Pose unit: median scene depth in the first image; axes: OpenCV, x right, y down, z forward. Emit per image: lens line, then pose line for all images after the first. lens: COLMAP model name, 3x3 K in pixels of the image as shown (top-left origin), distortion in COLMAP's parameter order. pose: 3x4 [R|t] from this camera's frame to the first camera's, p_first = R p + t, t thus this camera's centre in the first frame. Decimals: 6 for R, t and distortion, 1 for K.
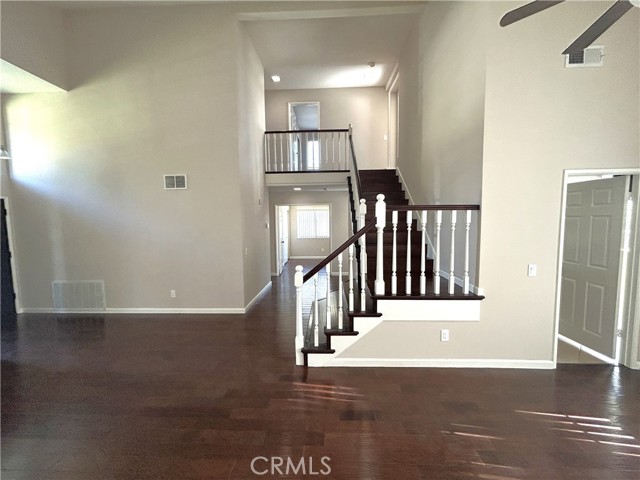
lens RADIAL K [[260.6, 0, 319.2], [0, 260.6, 238.3], [0, 0, 1]] dist [0.001384, -0.000052]
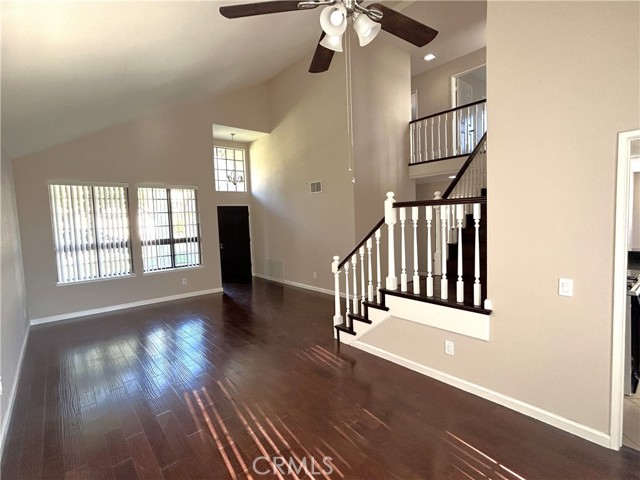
lens RADIAL K [[315.1, 0, 320.7], [0, 315.1, 239.6], [0, 0, 1]] dist [0.000990, 0.000111]
pose [[0.676493, 0.038310, -0.735452, 0.838145], [-0.026283, 0.999266, 0.027877, -0.007102], [0.735980, 0.000471, 0.677003, -0.030268]]
